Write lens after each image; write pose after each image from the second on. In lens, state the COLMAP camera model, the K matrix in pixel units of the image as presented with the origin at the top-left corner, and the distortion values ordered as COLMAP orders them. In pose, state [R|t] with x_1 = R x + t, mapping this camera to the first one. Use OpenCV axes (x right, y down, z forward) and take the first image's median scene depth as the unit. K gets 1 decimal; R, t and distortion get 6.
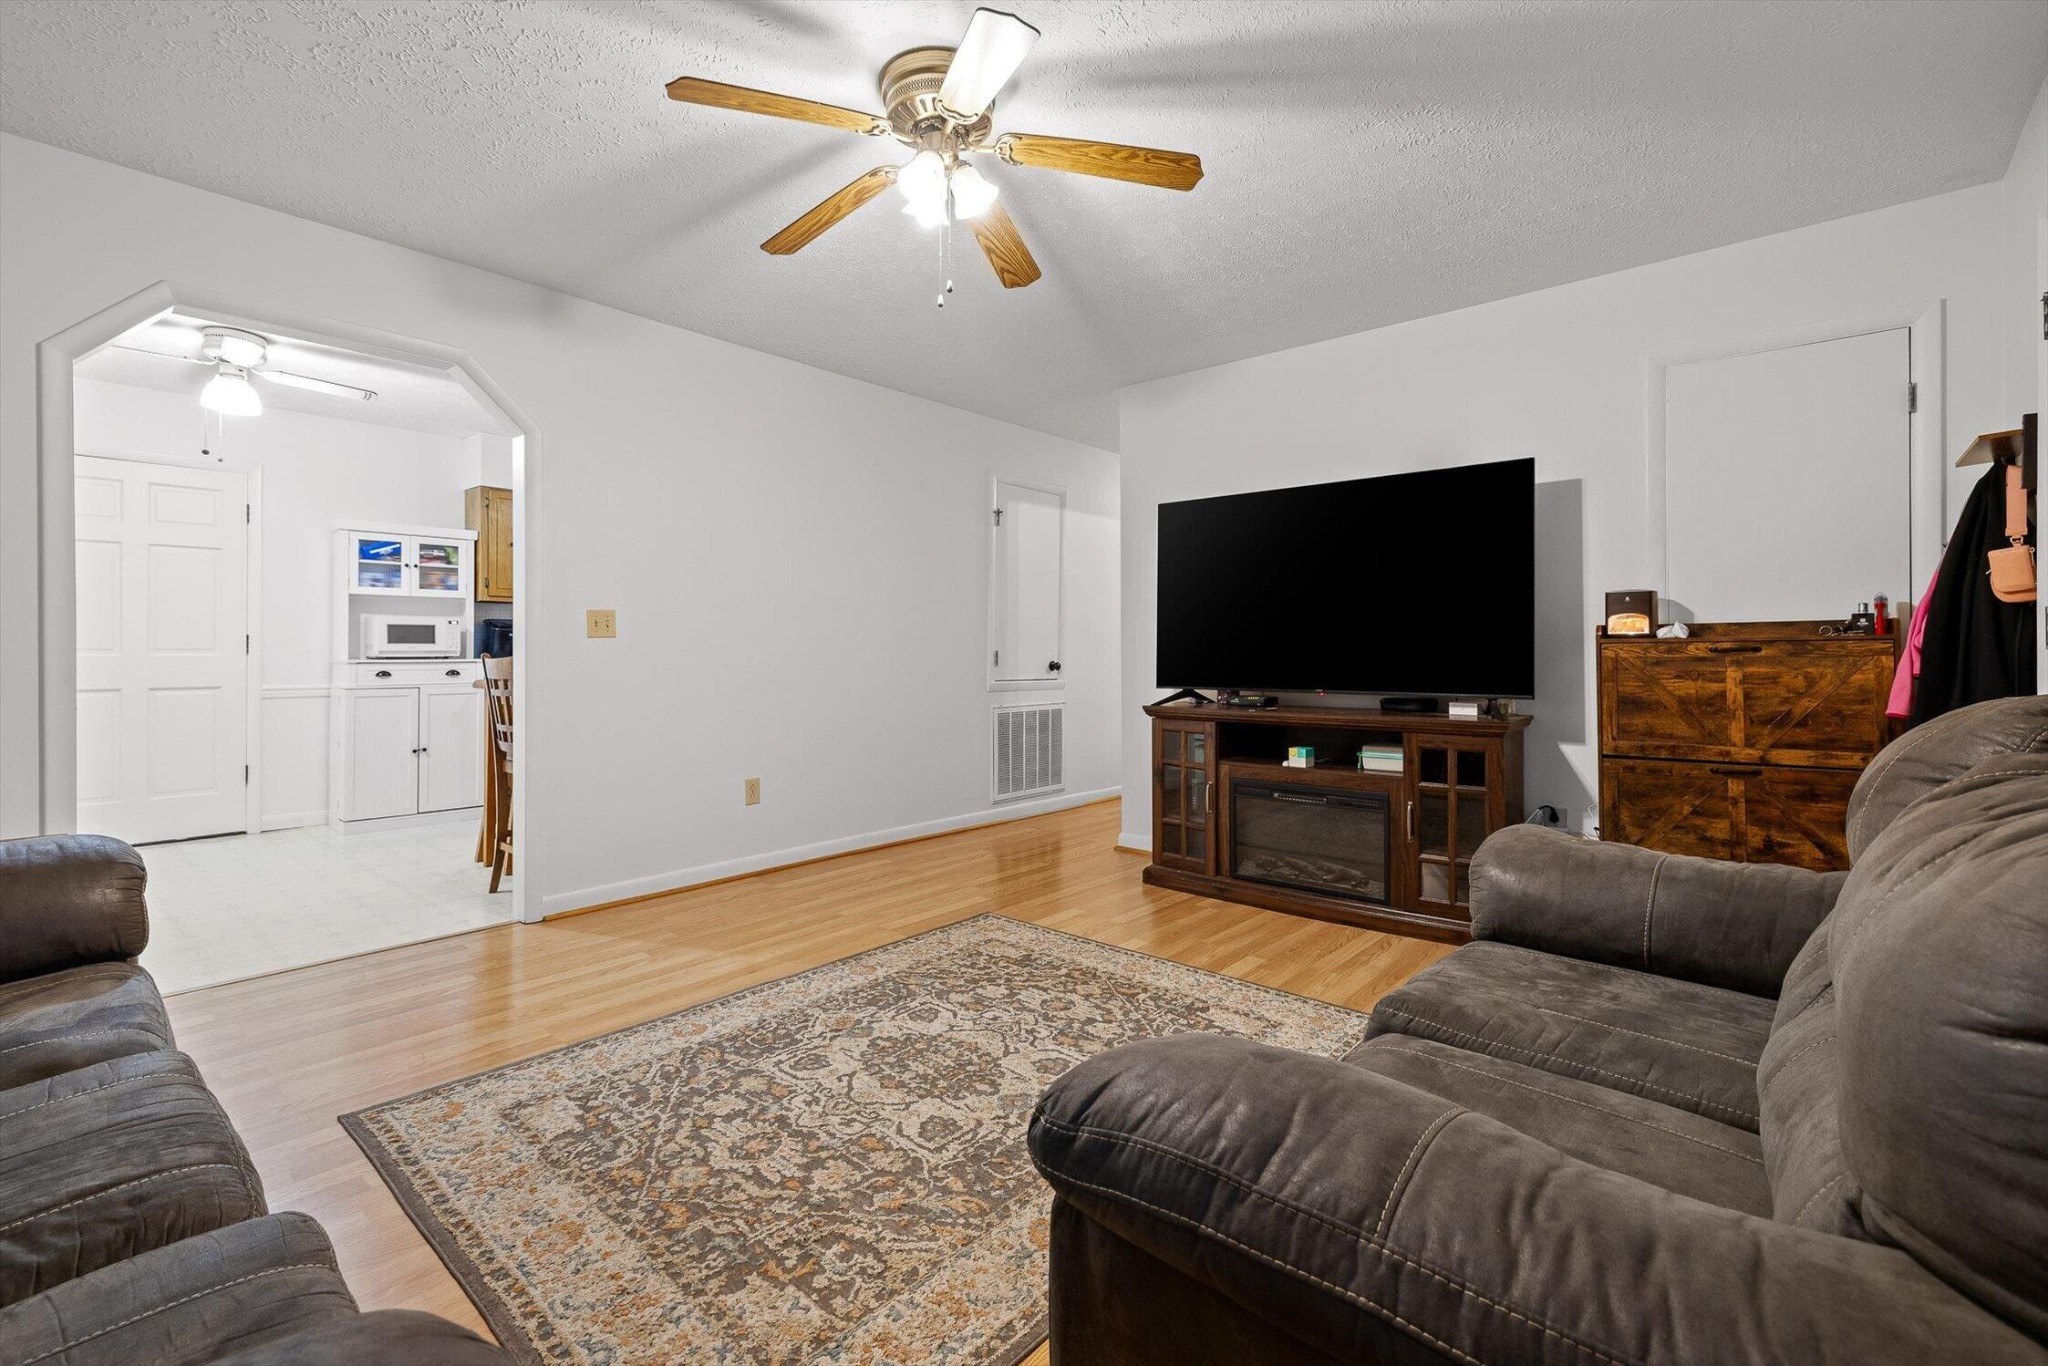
lens RADIAL K [[923.6, 0, 1014.3], [0, 923.6, 655.6], [0, 0, 1]] dist [-0.004770, -0.000610]
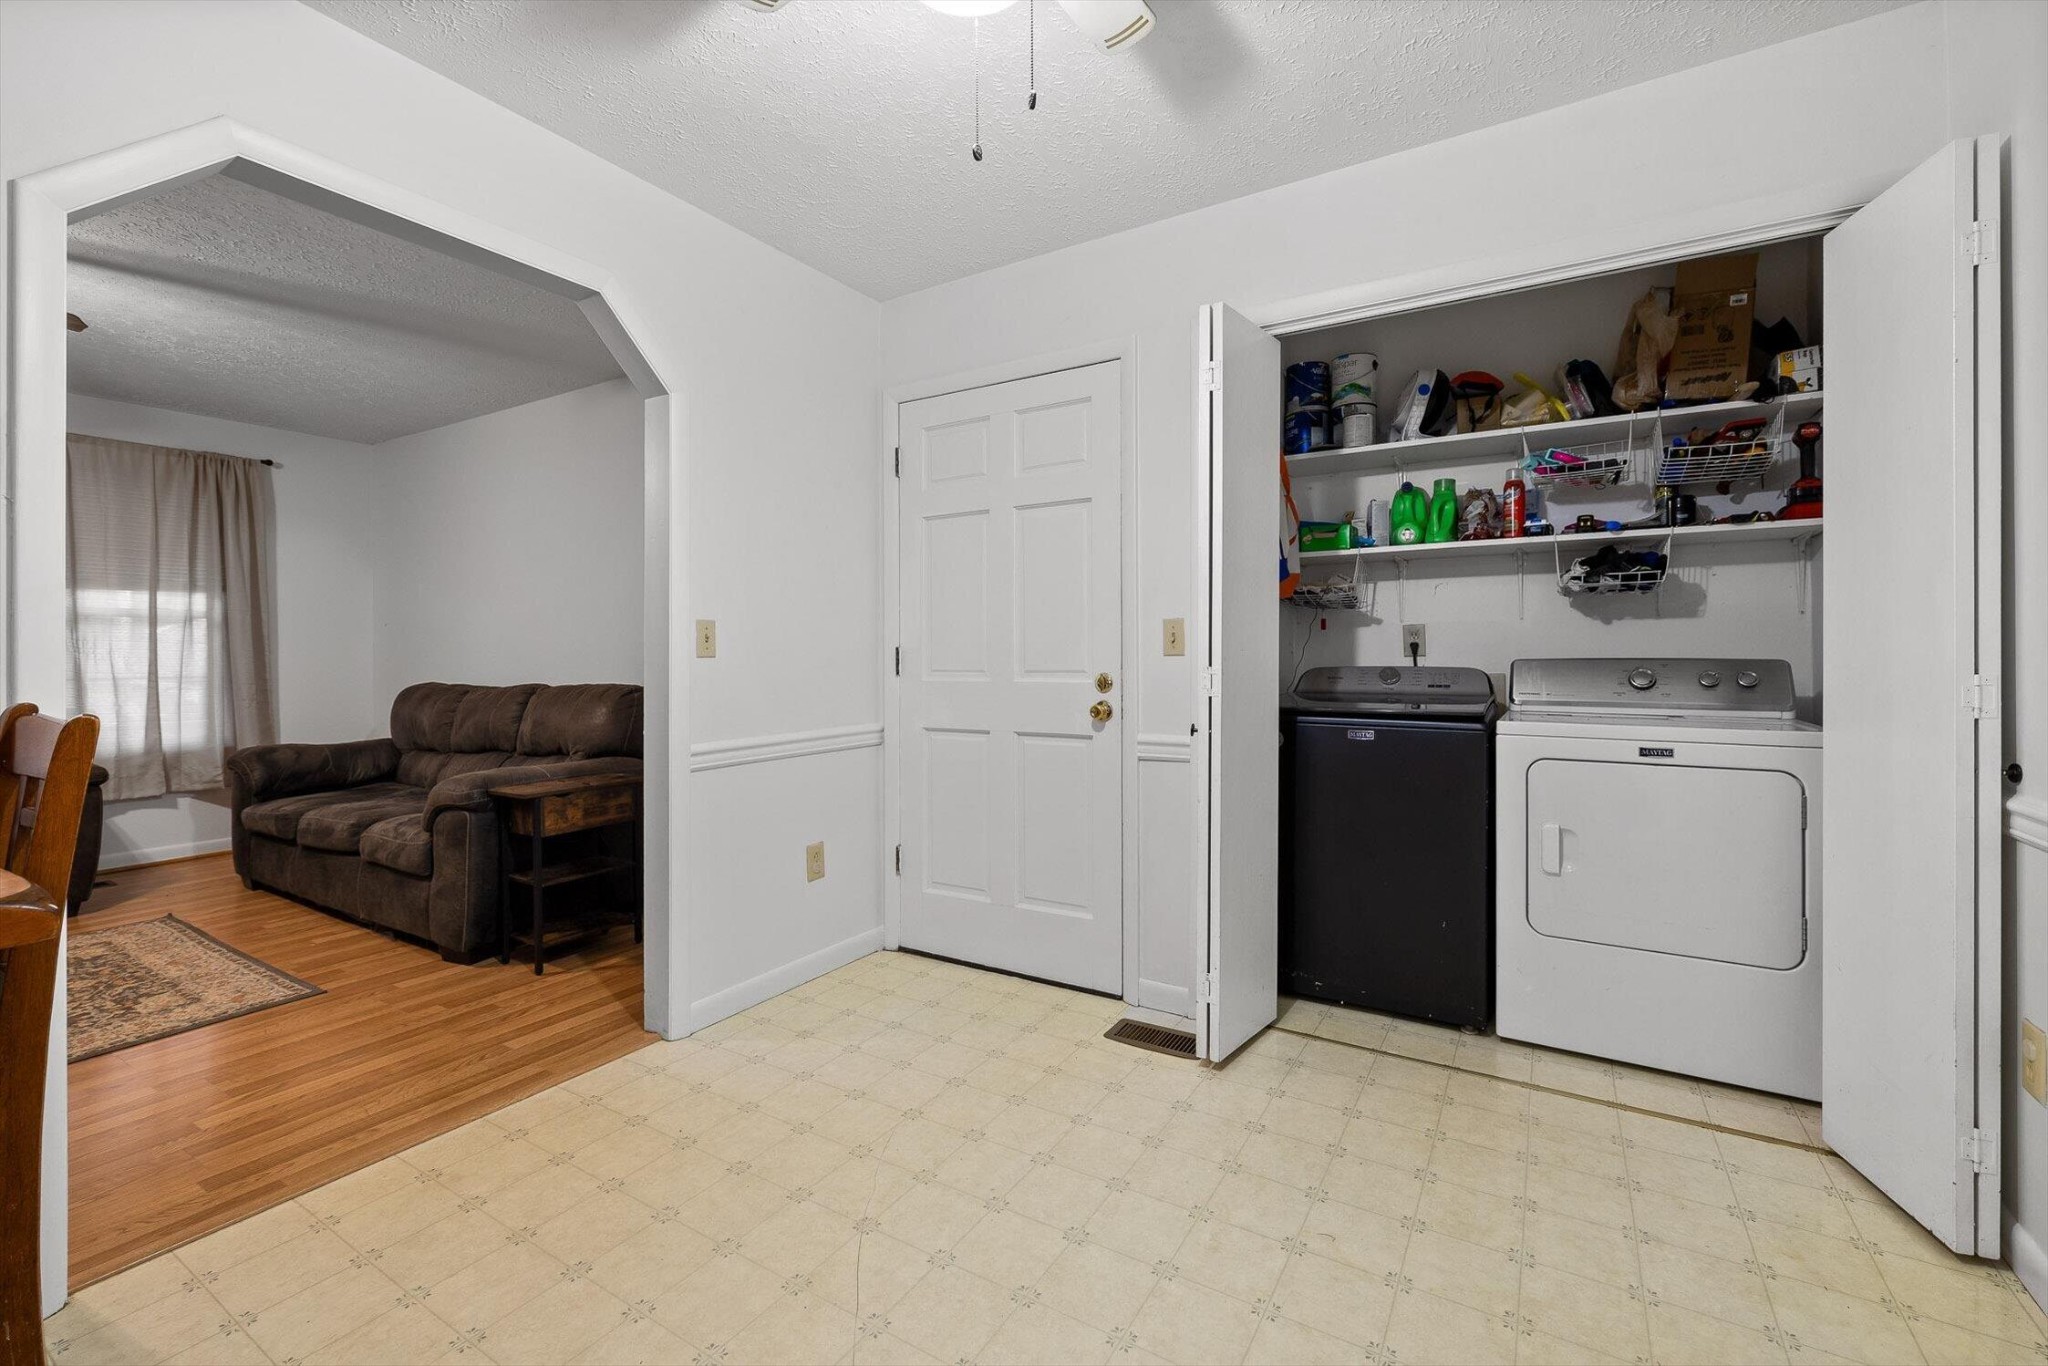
lens RADIAL K [[858.9, 0, 1015.7], [0, 858.9, 654.8], [0, 0, 1]] dist [-0.003113, 0.000316]
pose [[-0.984319, 0.003563, -0.176362, -1.208410], [0.003191, 0.999992, 0.002392, -0.029924], [0.176369, 0.001792, -0.984322, 1.947812]]
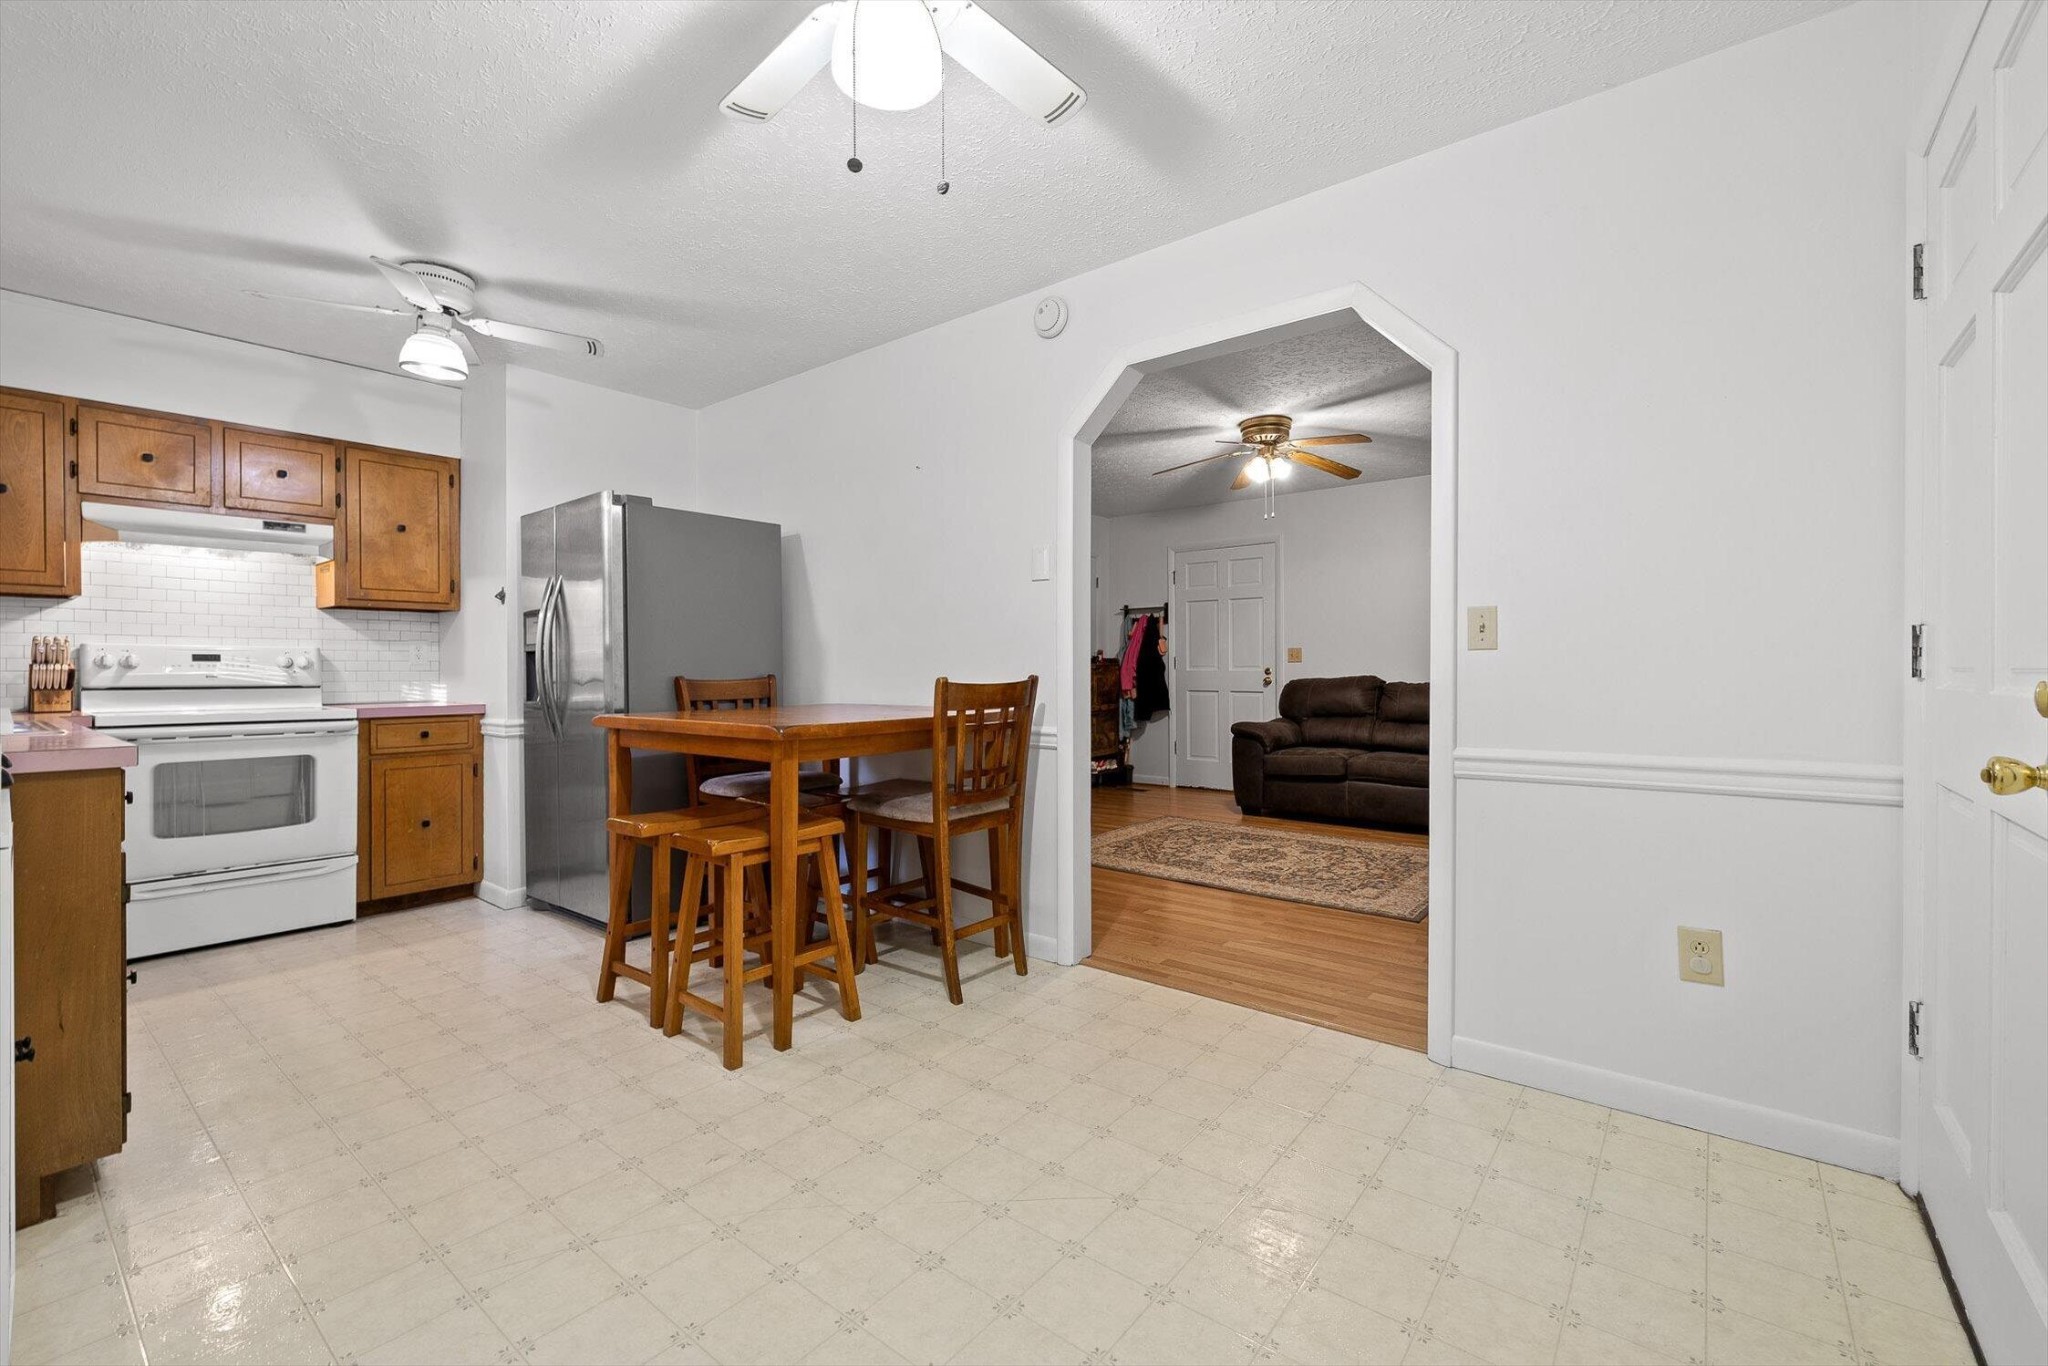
lens RADIAL K [[858.9, 0, 1036.6], [0, 858.9, 682.4], [0, 0, 1]] dist [-0.003113, 0.000316]
pose [[-0.065610, -0.016363, 0.997711, -1.821967], [0.009342, 0.999812, 0.017012, -0.012053], [-0.997802, 0.010437, -0.065445, 1.432395]]
